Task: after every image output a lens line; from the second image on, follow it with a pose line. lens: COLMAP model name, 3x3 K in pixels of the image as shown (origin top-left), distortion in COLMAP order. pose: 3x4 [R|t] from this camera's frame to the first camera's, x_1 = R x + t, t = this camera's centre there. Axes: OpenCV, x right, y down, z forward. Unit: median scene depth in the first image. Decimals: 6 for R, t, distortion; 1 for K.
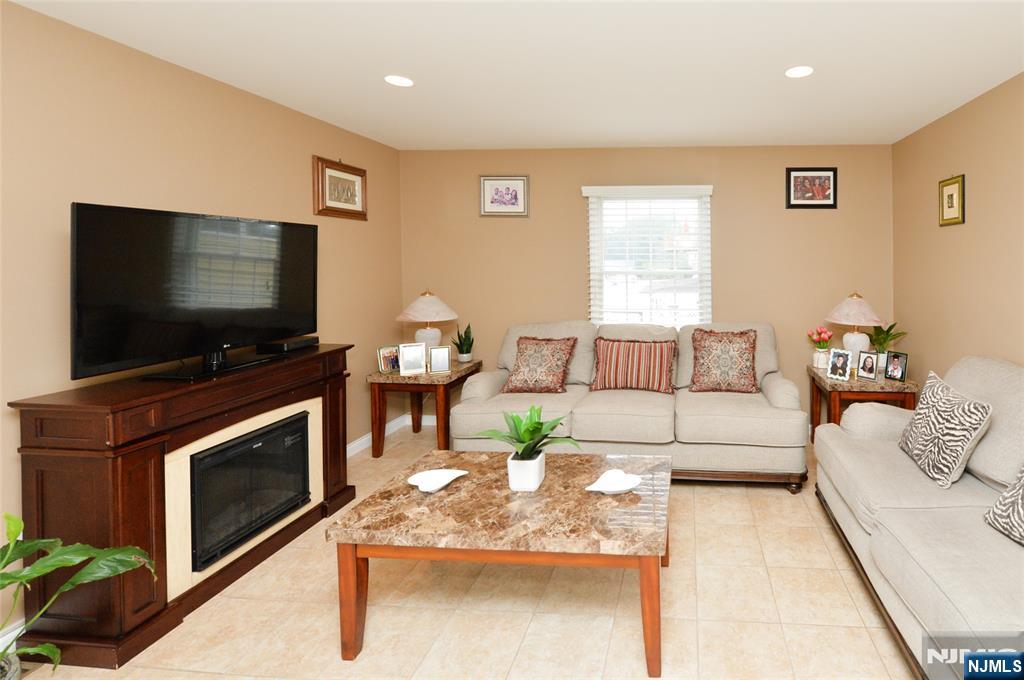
lens RADIAL K [[449.1, 0, 512.0], [0, 449.1, 287.0], [0, 0, 1]] dist [-0.002502, -0.000673]
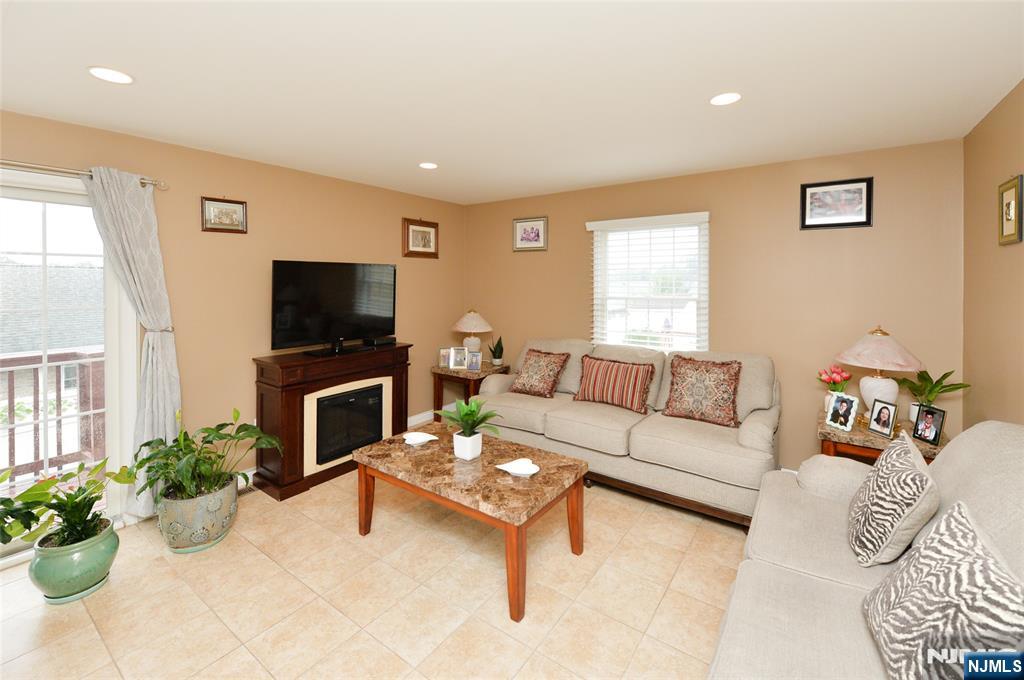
lens RADIAL K [[427.8, 0, 509.2], [0, 427.8, 298.6], [0, 0, 1]] dist [-0.002077, -0.000166]
pose [[0.846982, 0.019122, -0.531278, 0.622148], [-0.020251, 0.999788, 0.003699, -0.032326], [0.531236, 0.007626, 0.847189, -0.029050]]
